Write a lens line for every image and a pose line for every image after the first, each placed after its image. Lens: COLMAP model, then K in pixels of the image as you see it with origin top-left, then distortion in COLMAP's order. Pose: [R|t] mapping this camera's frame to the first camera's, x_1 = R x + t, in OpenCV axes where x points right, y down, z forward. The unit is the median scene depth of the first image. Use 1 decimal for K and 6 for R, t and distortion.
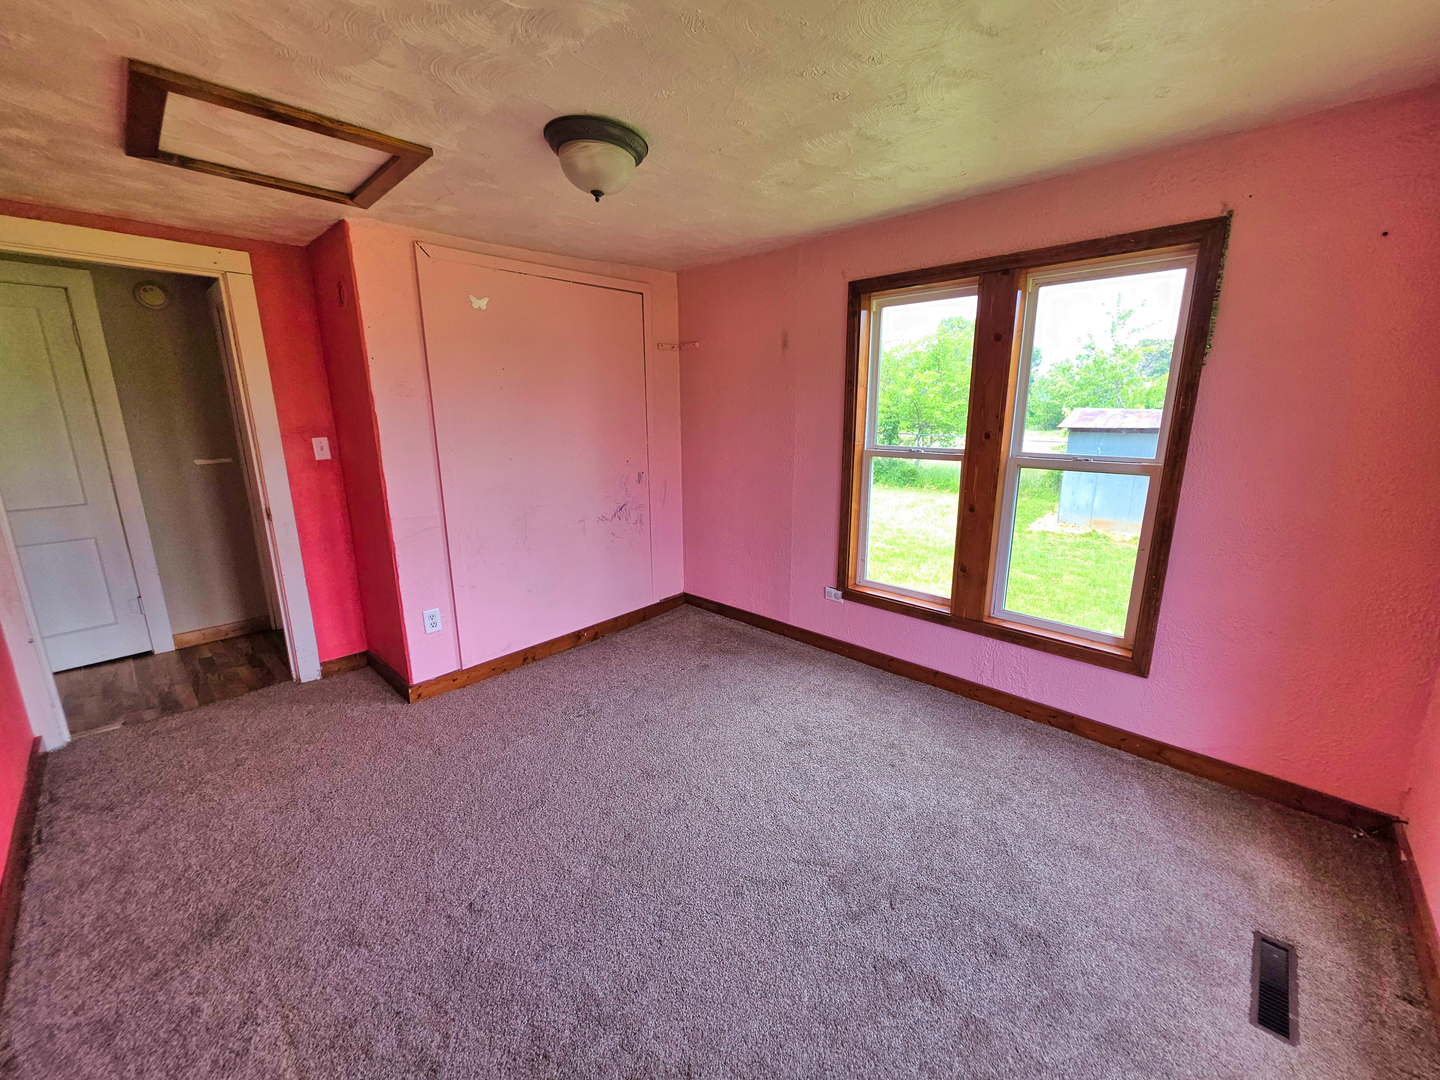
lens RADIAL K [[574.1, 0, 736.0], [0, 574.1, 538.6], [0, 0, 1]] dist [-0.000686, -0.000412]
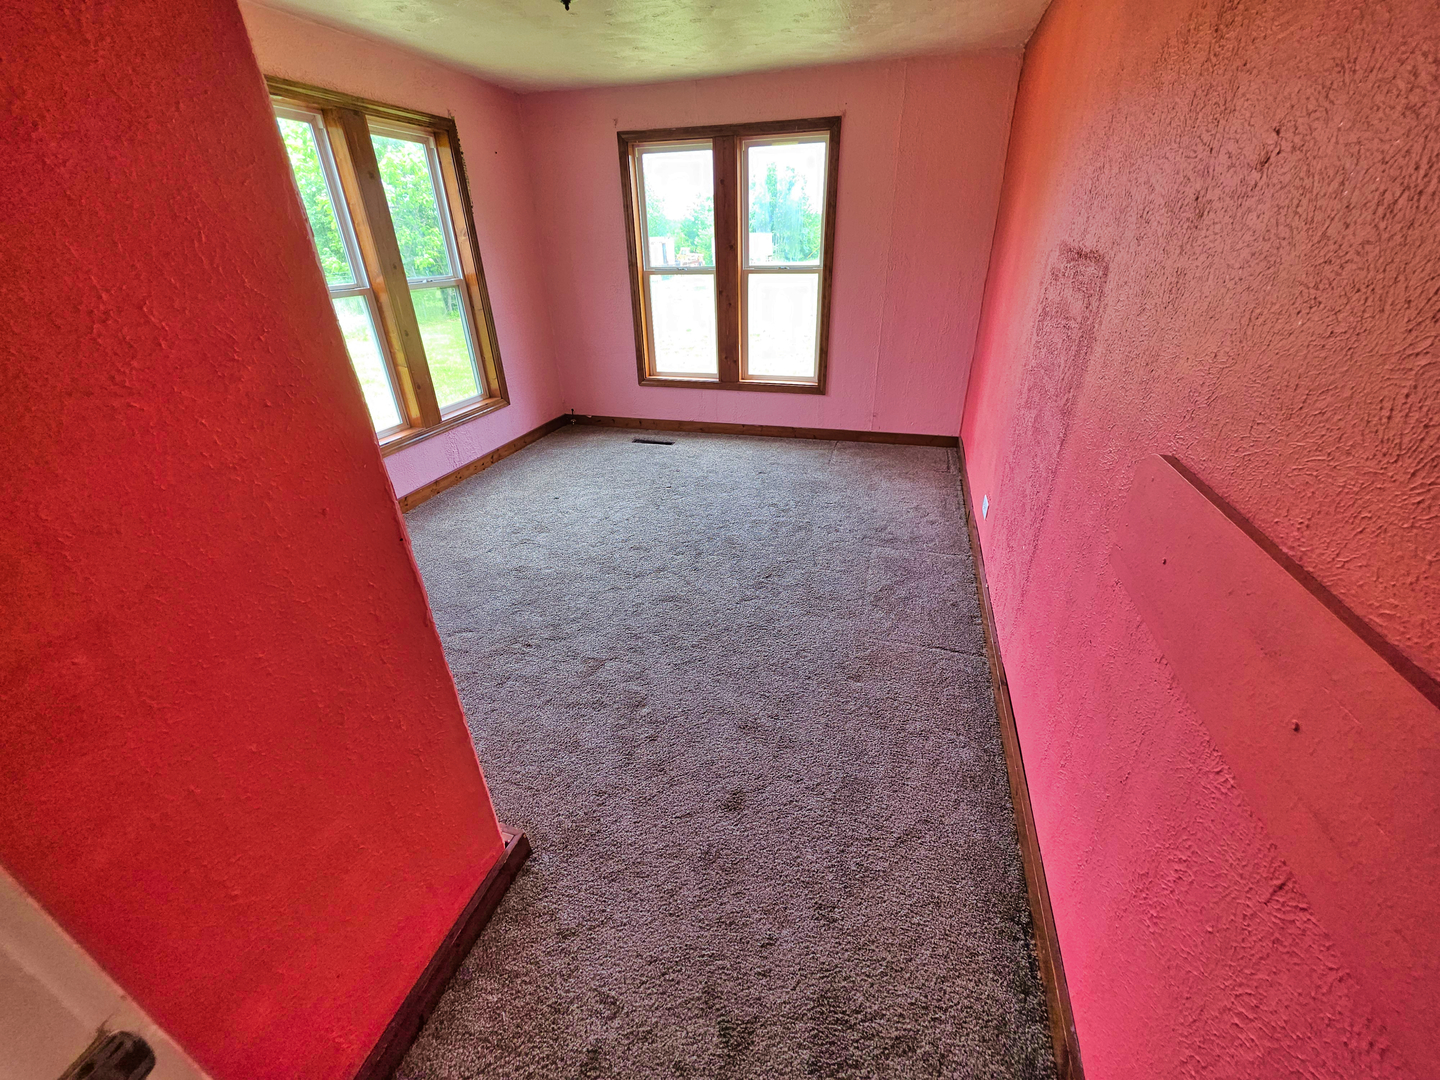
lens RADIAL K [[577.3, 0, 721.8], [0, 577.3, 541.2], [0, 0, 1]] dist [0.000176, -0.000777]
pose [[-0.442167, -0.404993, 0.800293, -0.938525], [0.224401, 0.813929, 0.535876, -0.180174], [-0.868408, 0.416534, -0.269011, 0.852513]]
